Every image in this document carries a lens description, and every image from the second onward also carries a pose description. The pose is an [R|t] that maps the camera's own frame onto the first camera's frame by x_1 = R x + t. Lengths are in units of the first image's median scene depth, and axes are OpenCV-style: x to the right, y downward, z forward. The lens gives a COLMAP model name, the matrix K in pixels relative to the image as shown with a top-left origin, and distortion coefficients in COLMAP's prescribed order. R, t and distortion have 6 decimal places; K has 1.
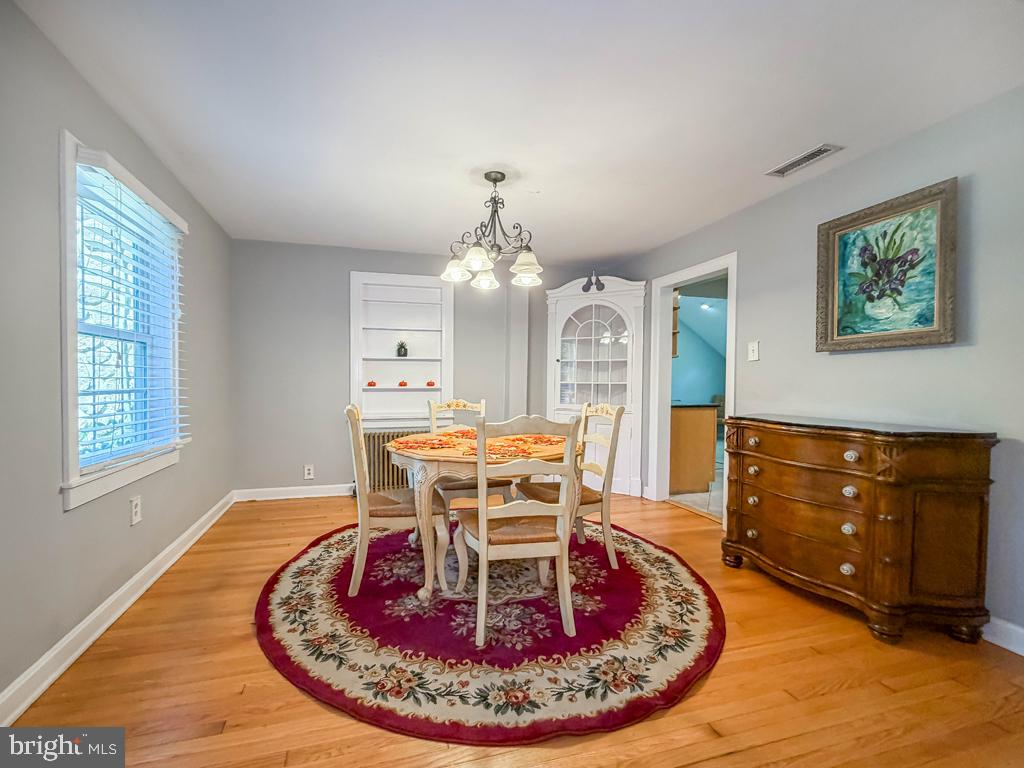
lens RADIAL K [[417.4, 0, 474.3], [0, 417.4, 388.3], [0, 0, 1]] dist [0.000194, -0.000961]
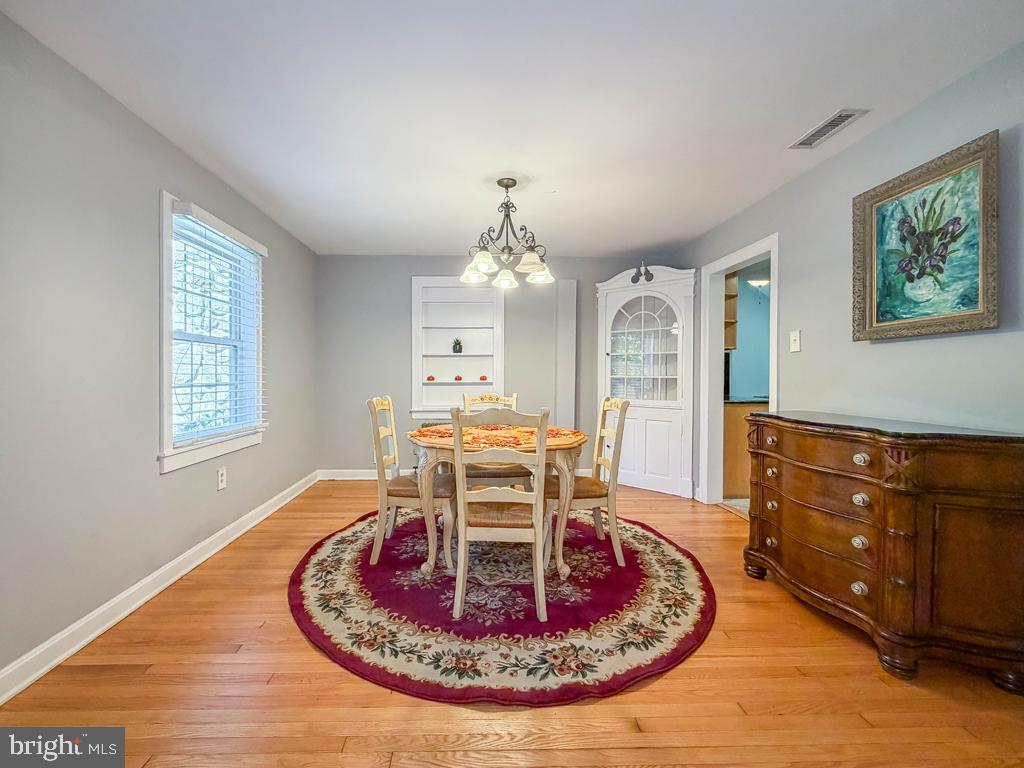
lens RADIAL K [[417.4, 0, 483.8], [0, 417.4, 376.3], [0, 0, 1]] dist [0.000194, -0.000961]
pose [[0.970289, -0.002938, -0.241930, 0.302735], [-0.000789, 0.999883, -0.015304, 0.001217], [0.241947, 0.015040, 0.970173, -0.045021]]
